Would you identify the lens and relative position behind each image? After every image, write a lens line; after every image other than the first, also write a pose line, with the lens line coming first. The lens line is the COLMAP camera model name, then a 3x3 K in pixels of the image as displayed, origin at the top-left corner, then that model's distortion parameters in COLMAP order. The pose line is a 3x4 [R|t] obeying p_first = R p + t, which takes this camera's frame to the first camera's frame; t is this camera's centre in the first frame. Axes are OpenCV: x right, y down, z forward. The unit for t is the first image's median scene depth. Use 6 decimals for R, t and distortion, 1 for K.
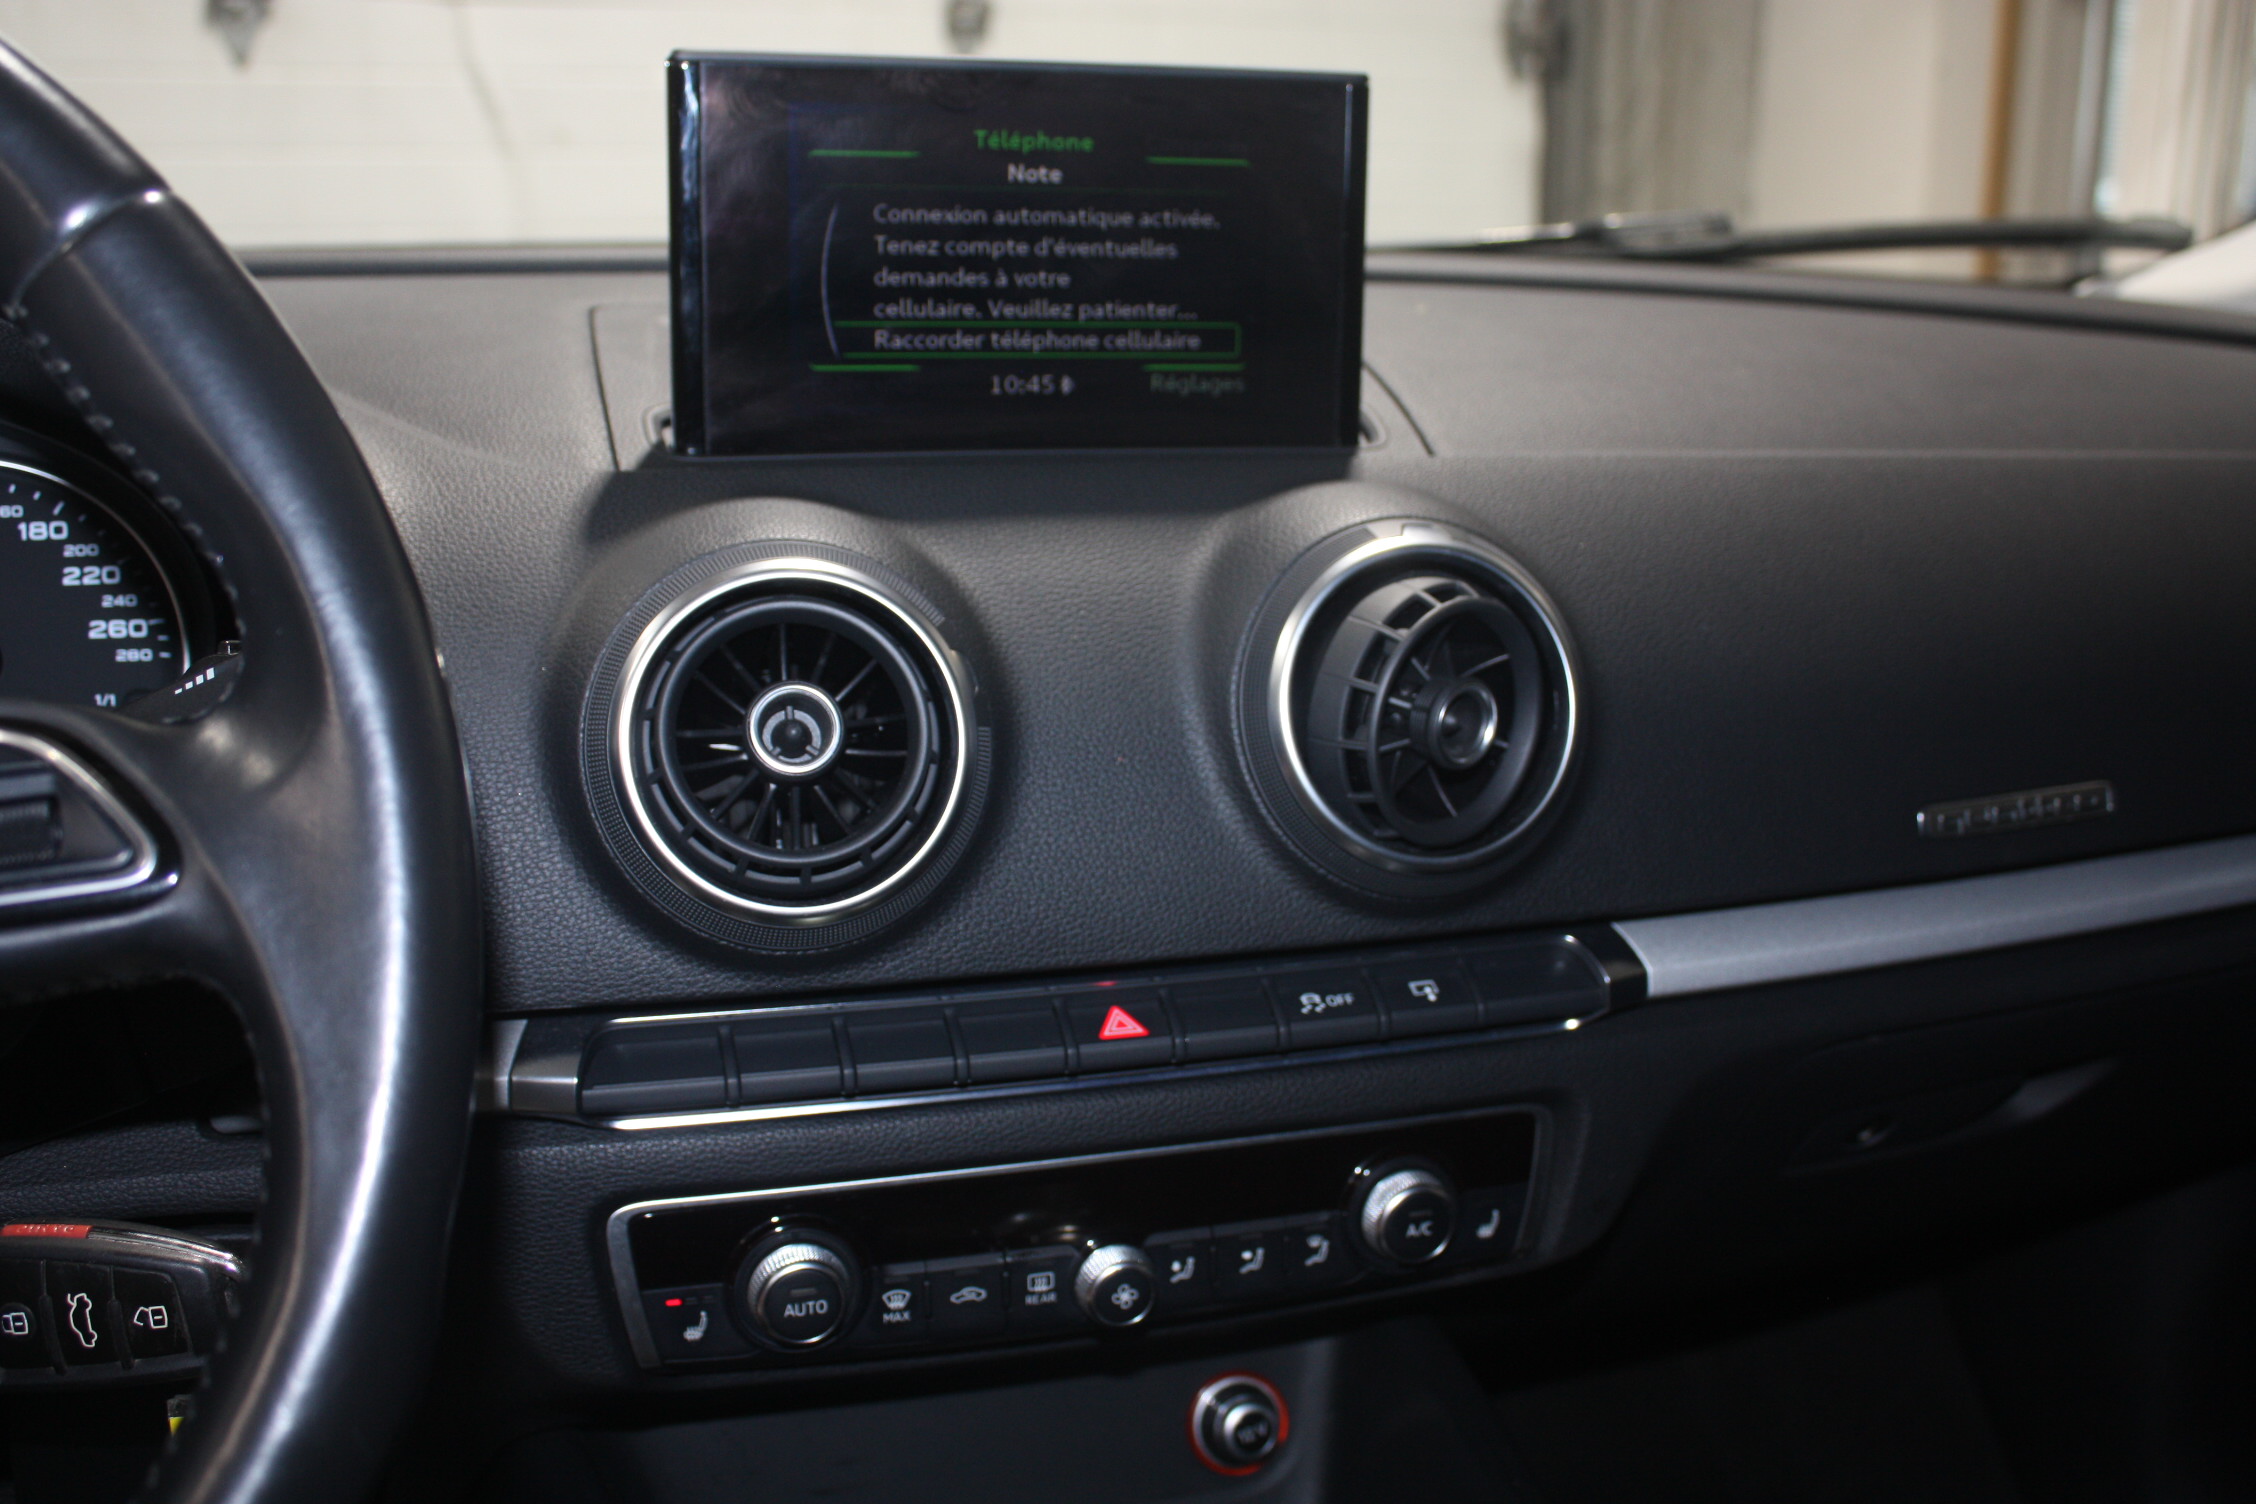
lens RADIAL K [[2383.9, 0, 1128.0], [0, 2383.9, 752.0], [0, 0, 1]] dist [-0.087824, 0.001180]
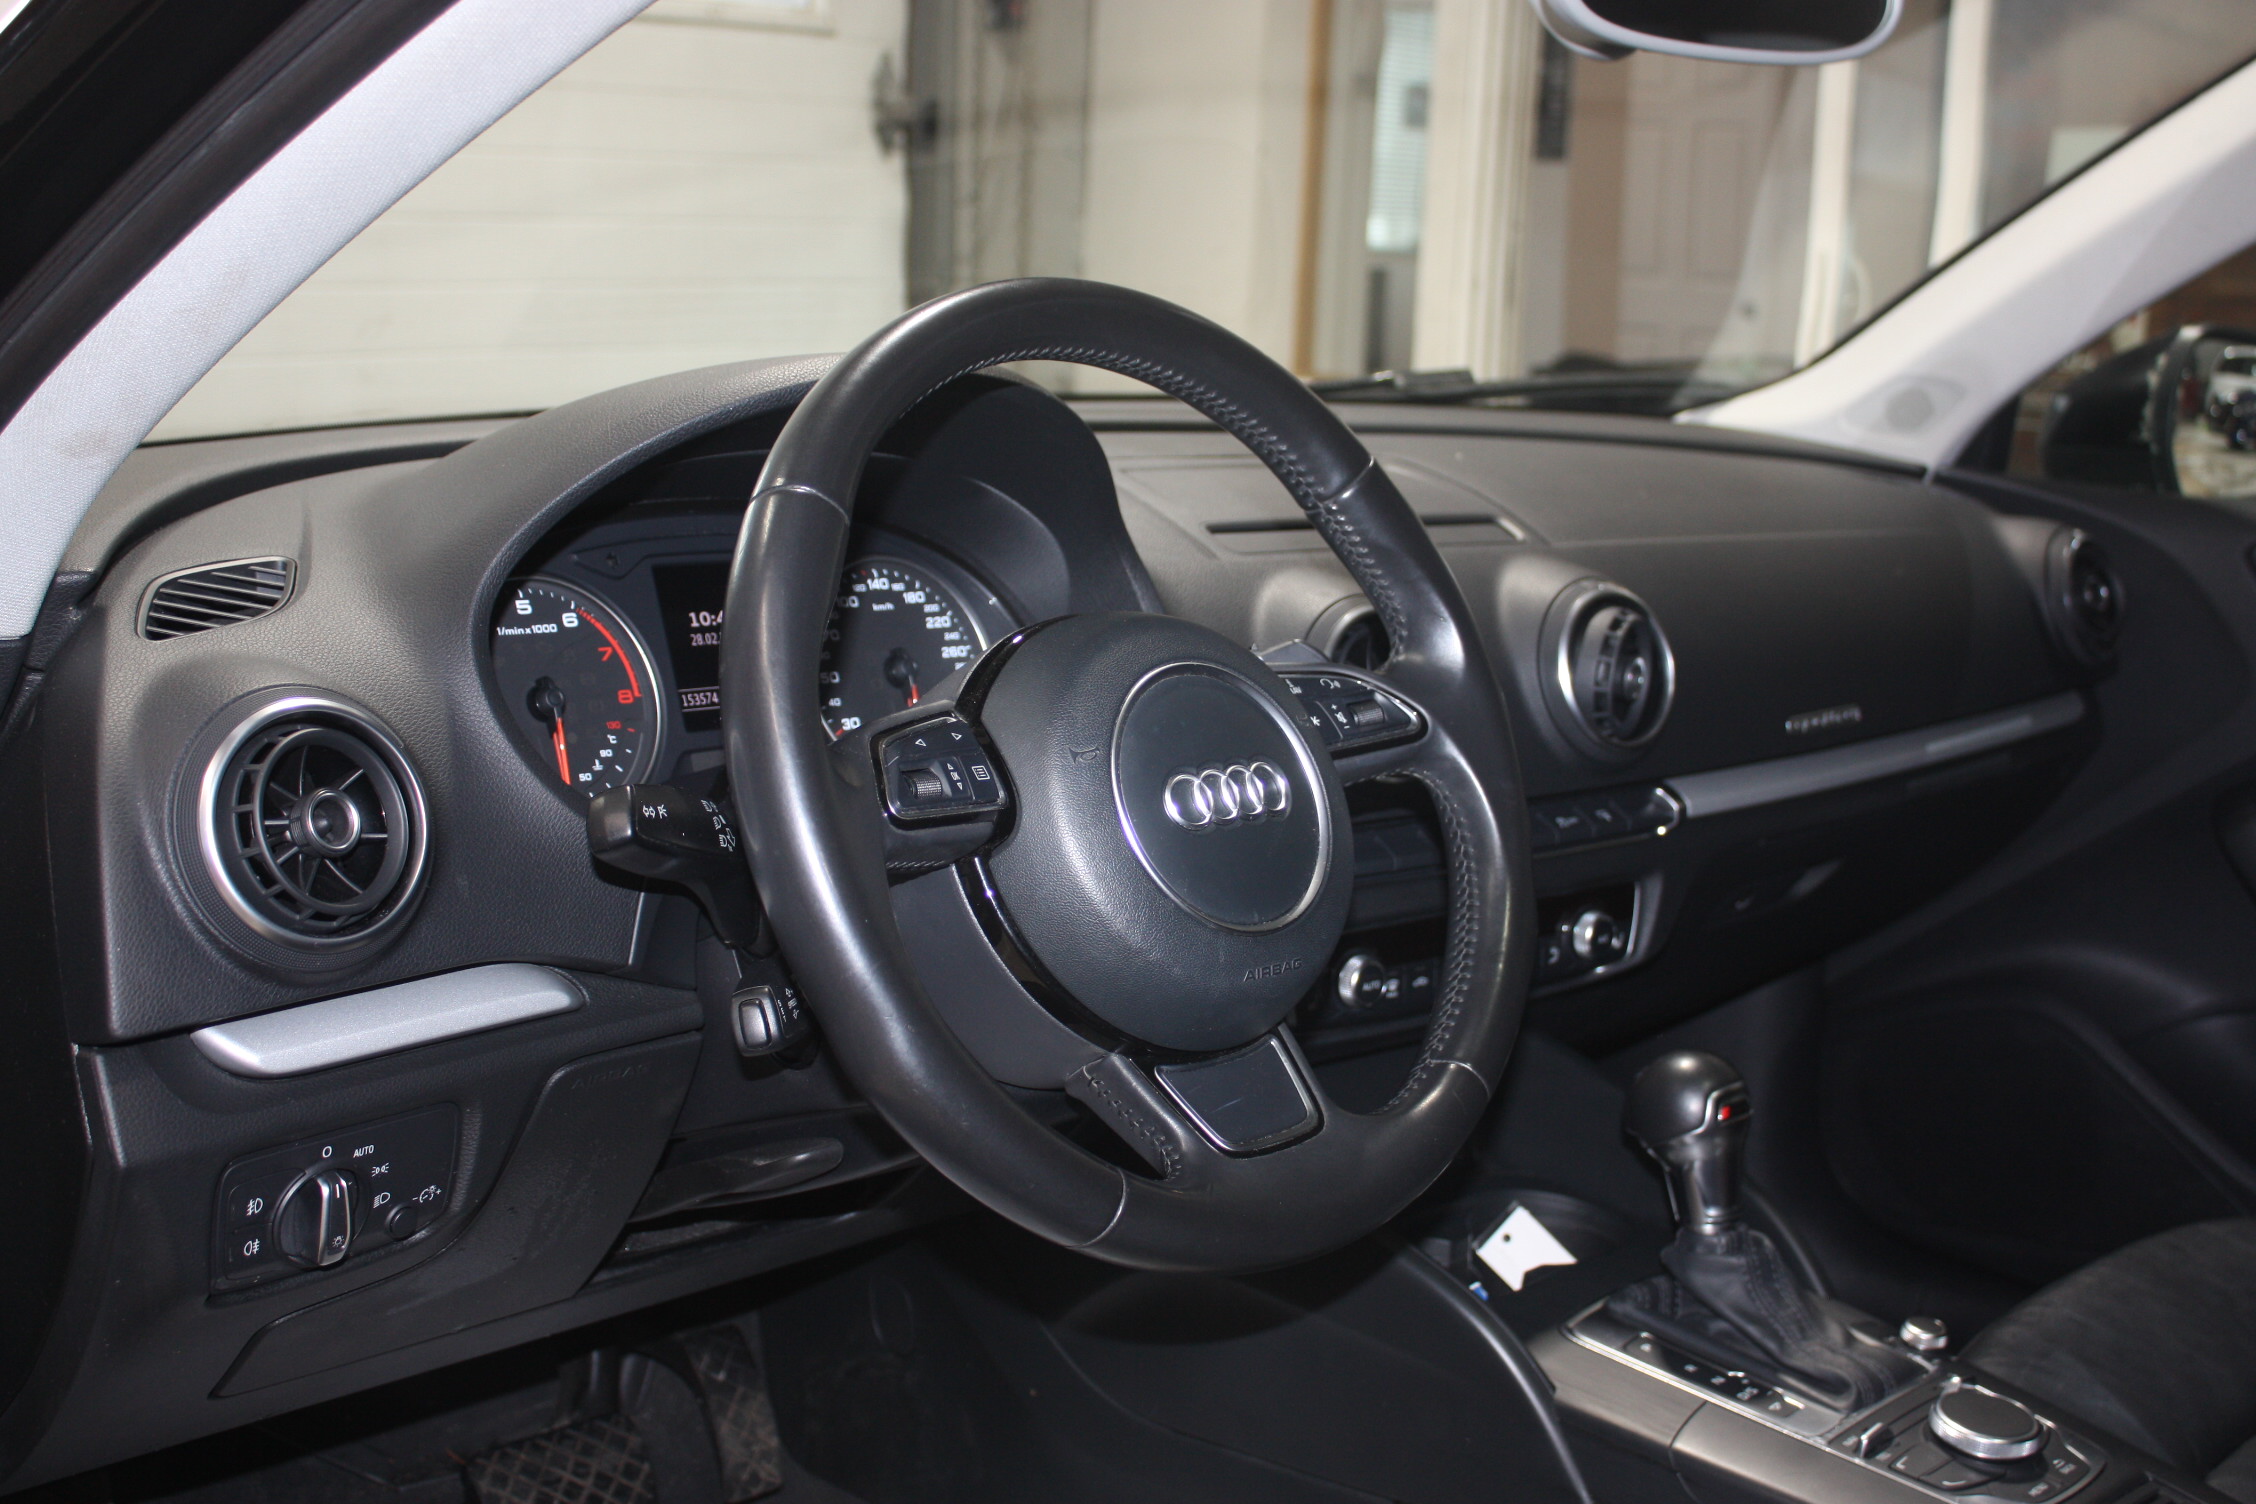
lens RADIAL K [[2887.9, 0, 1128.0], [0, 2887.9, 752.0], [0, 0, 1]] dist [-0.021656, 0.033693]
pose [[0.925141, -0.040587, 0.377447, -1.138588], [0.053058, 0.998333, -0.022698, 0.080024], [-0.375897, 0.041025, 0.925753, -1.073029]]
